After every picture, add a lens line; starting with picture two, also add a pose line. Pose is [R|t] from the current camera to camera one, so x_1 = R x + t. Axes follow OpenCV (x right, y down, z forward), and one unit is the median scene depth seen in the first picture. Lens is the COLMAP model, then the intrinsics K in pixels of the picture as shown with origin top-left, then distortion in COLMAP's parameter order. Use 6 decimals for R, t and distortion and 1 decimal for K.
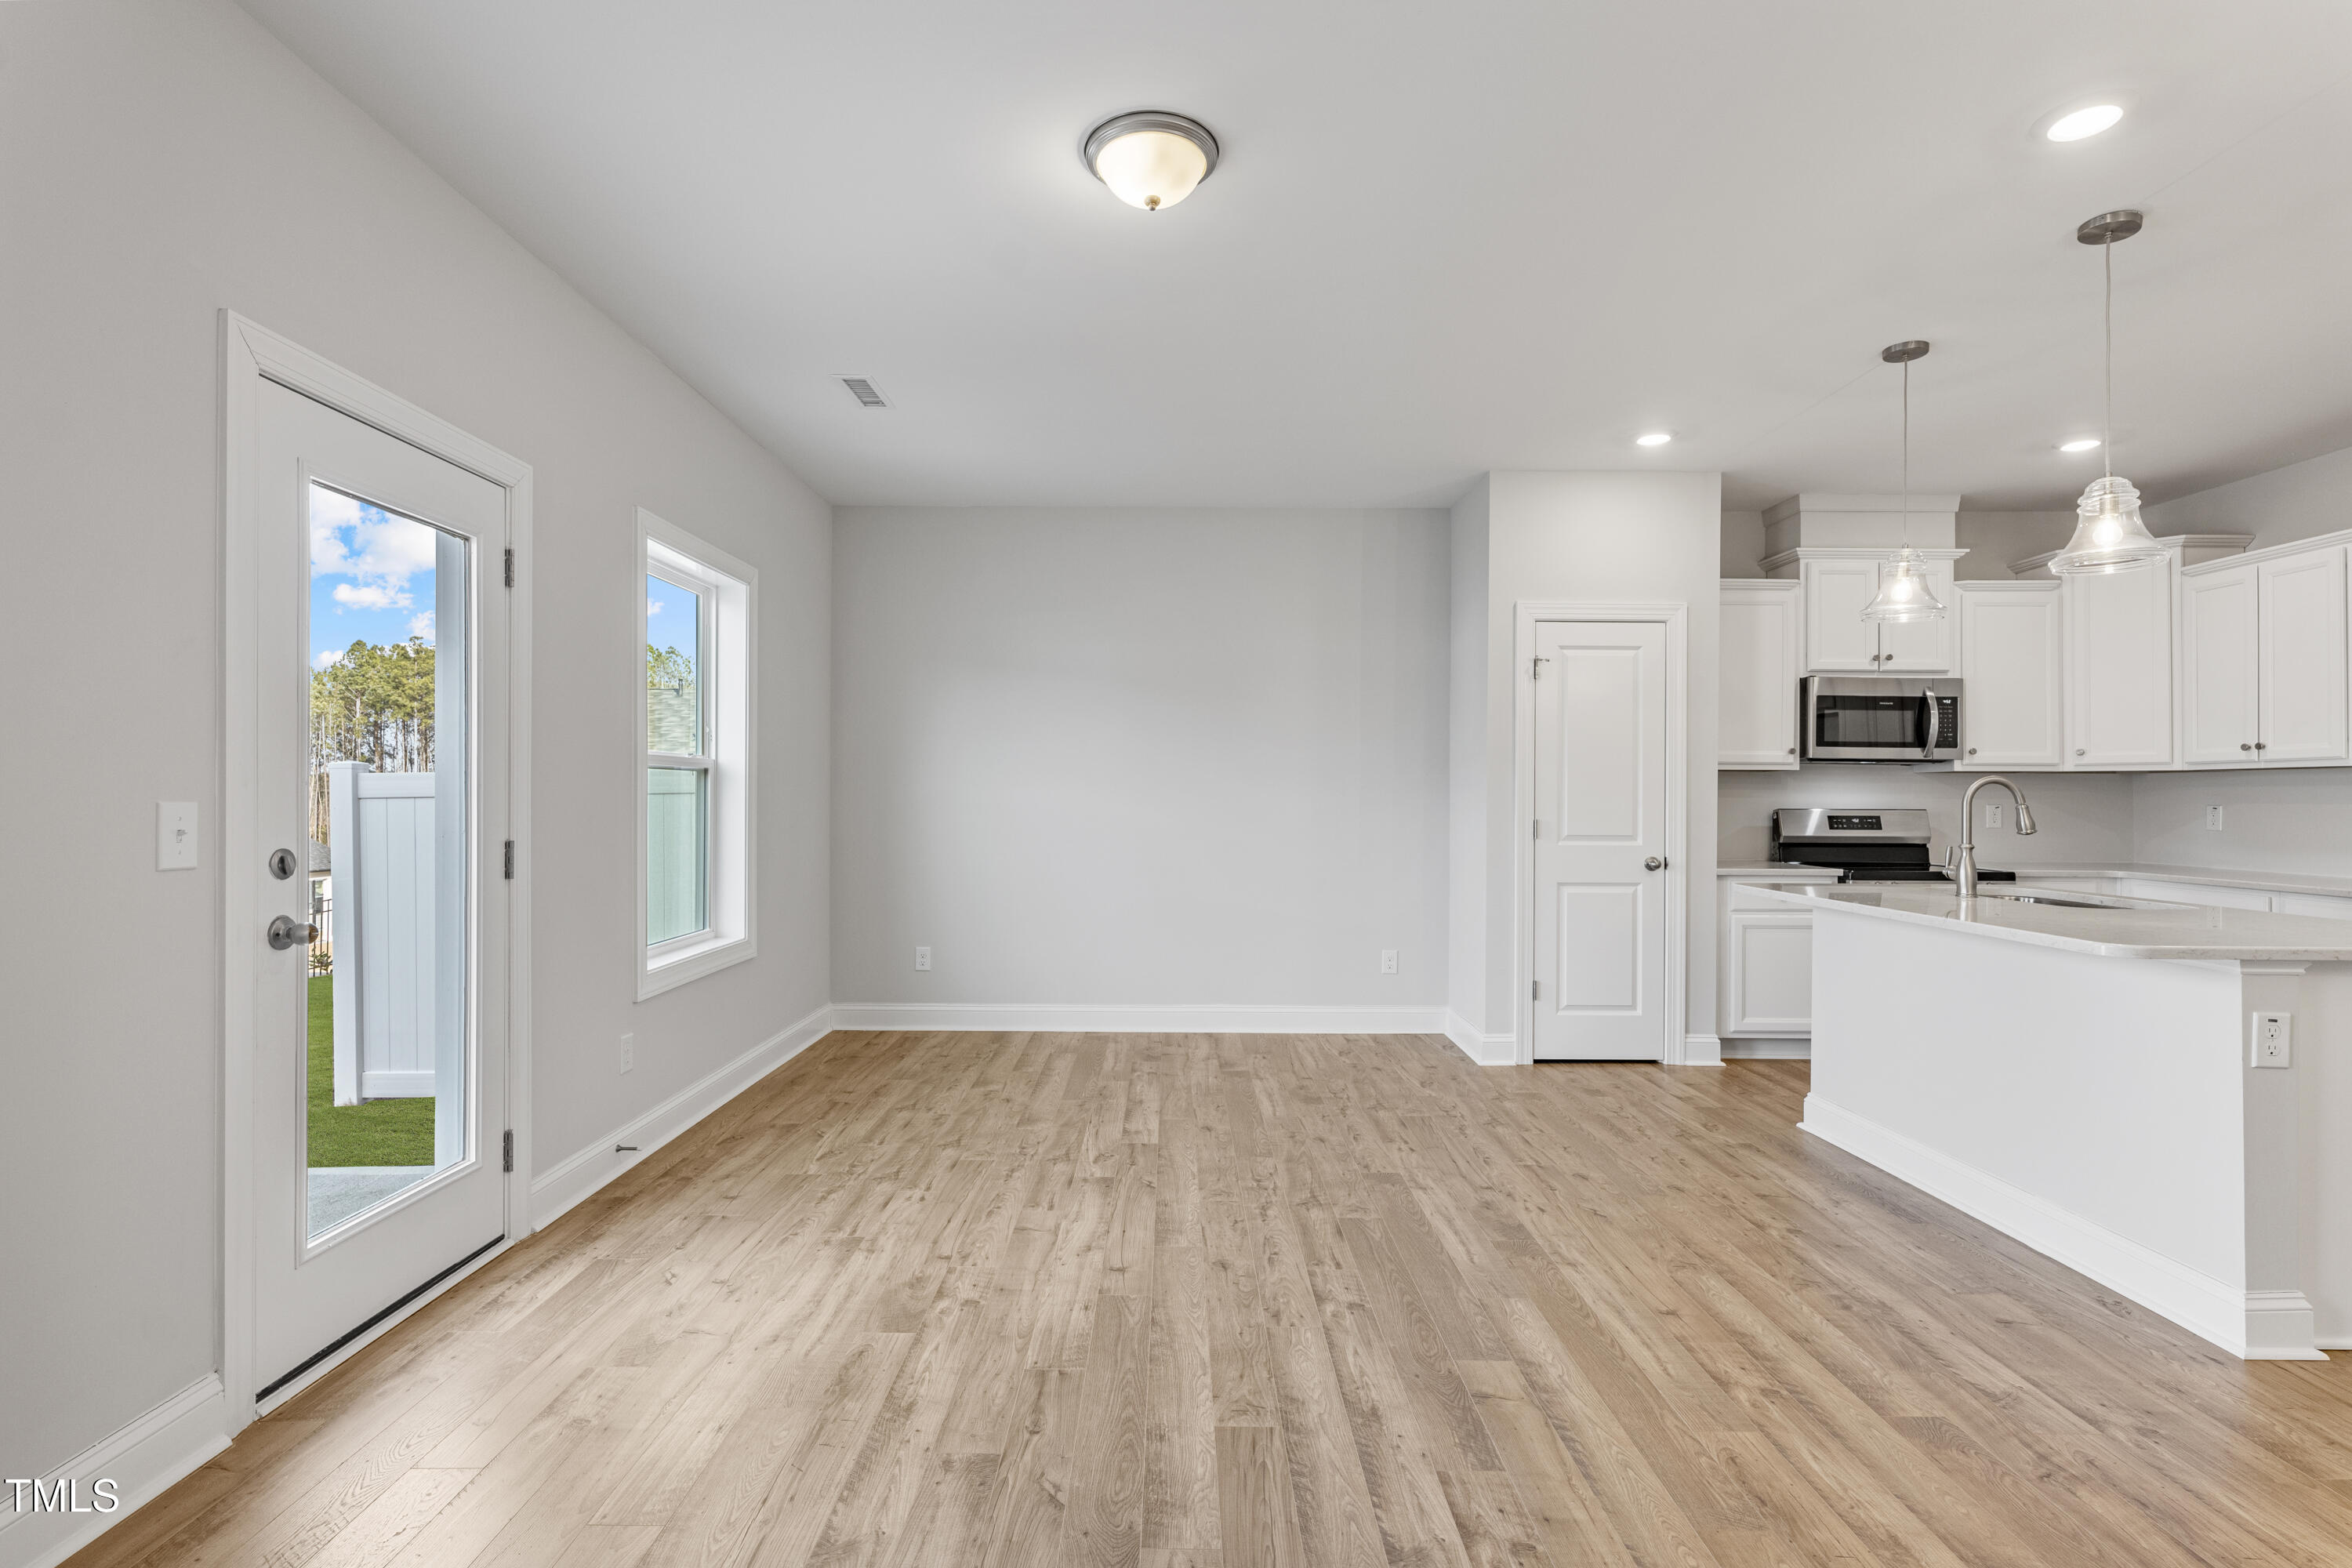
lens RADIAL K [[1087.7, 0, 1176.0], [0, 1087.7, 784.0], [0, 0, 1]] dist [0.001929, -0.000318]
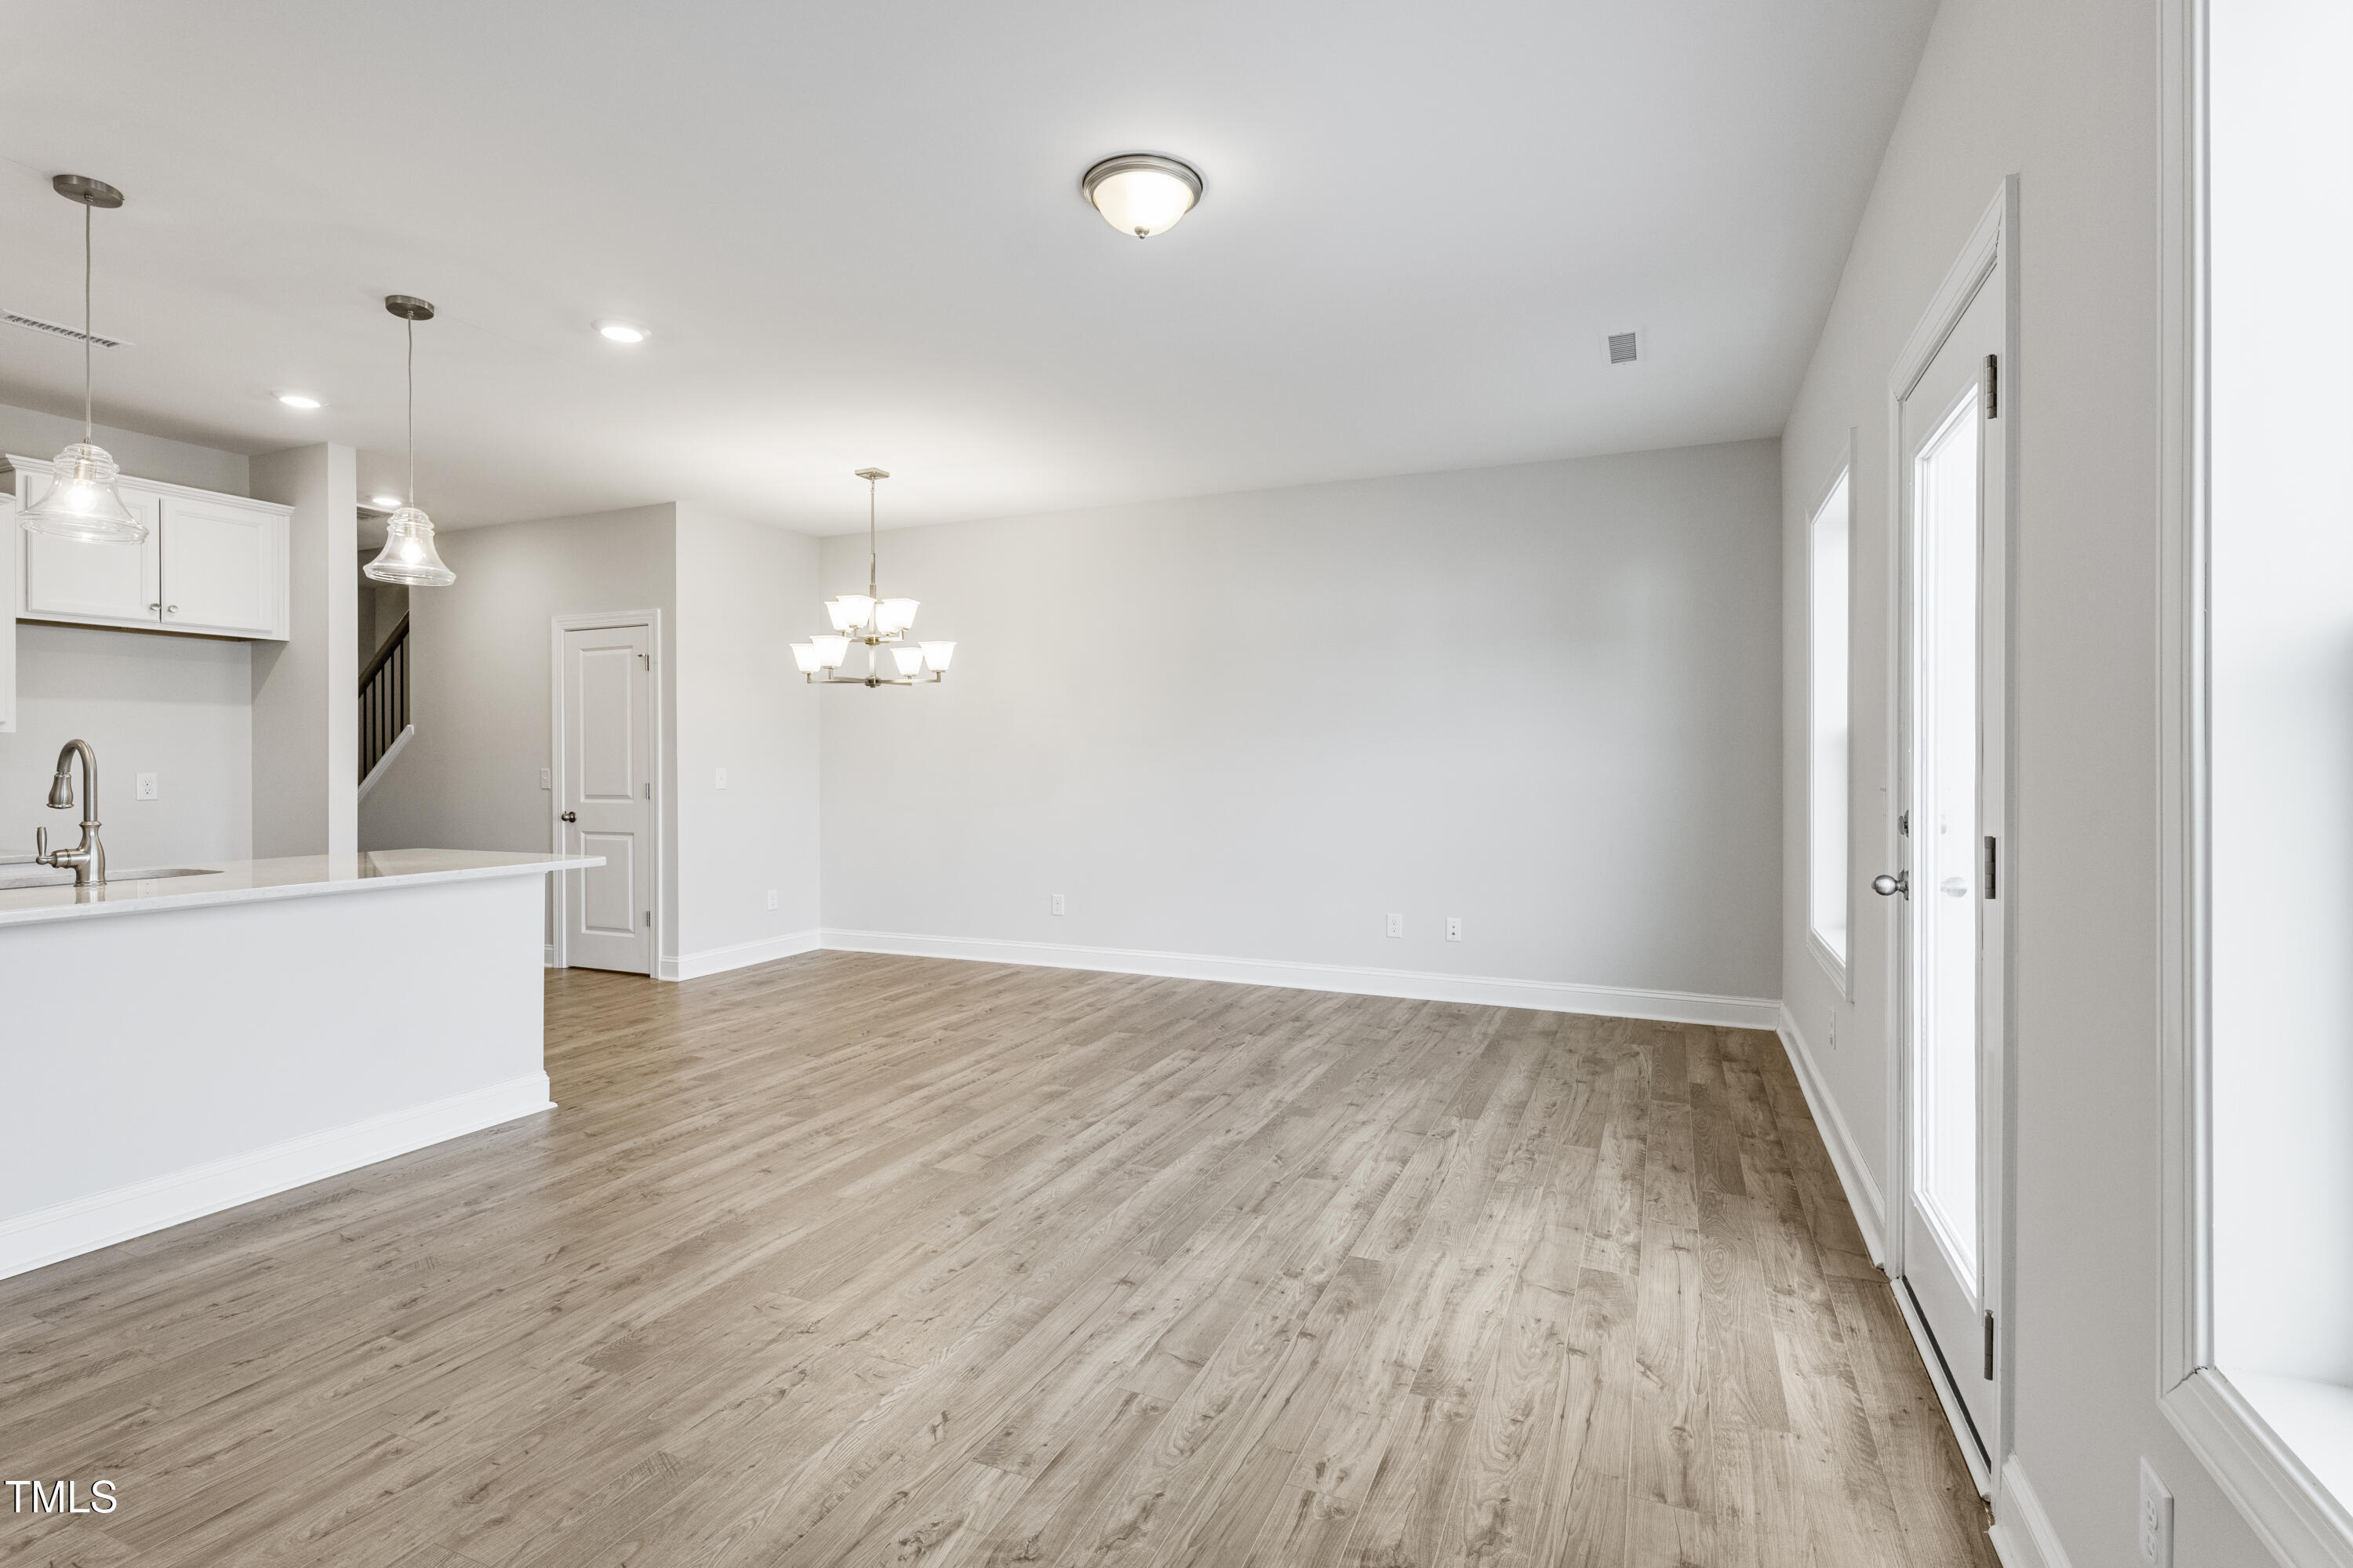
lens RADIAL K [[1135.9, 0, 1180.4], [0, 1135.9, 772.2], [0, 0, 1]] dist [-0.000341, -0.000003]
pose [[-0.915025, -0.003406, 0.403384, -0.319719], [-0.004205, 0.999991, -0.001096, 0.014179], [-0.403376, -0.002699, -0.915030, 1.244557]]
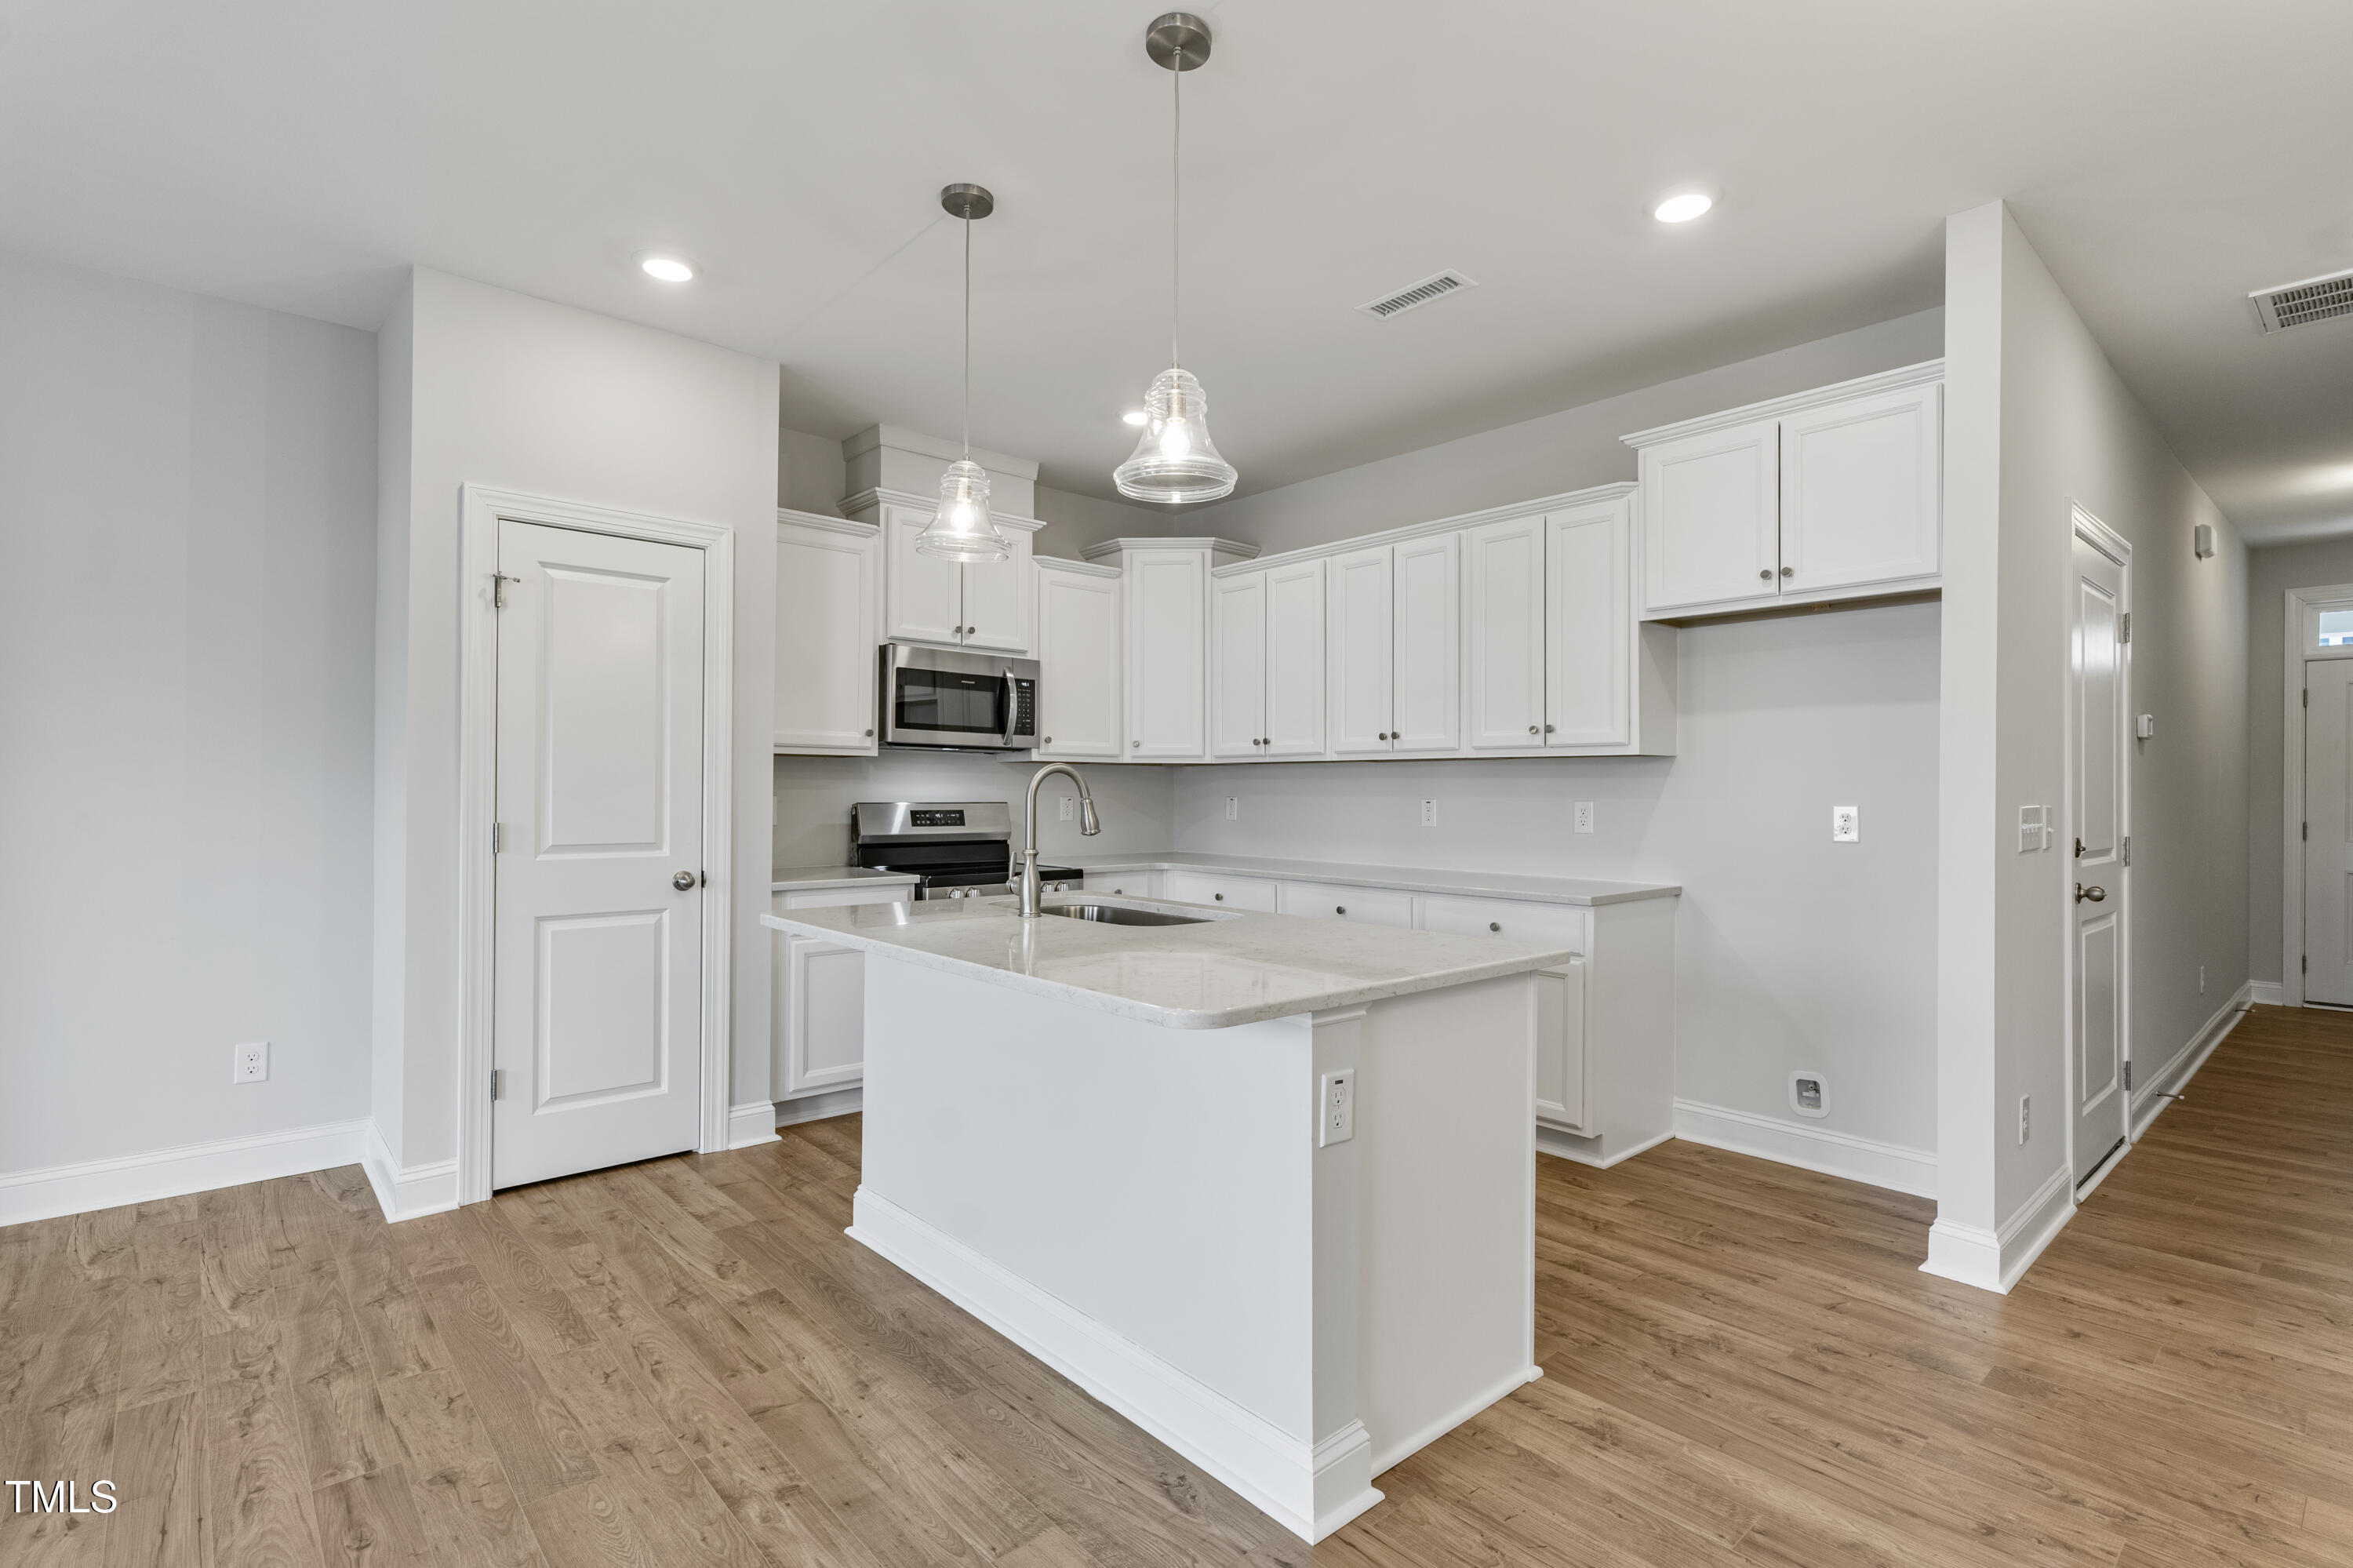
lens RADIAL K [[1105.0, 0, 1164.6], [0, 1105.0, 799.4], [0, 0, 1]] dist [0.003420, 0.000854]
pose [[0.748170, -0.006159, 0.663478, 0.231782], [-0.009000, 0.999771, 0.019429, 0.002212], [-0.663446, -0.020508, 0.747943, 0.292348]]
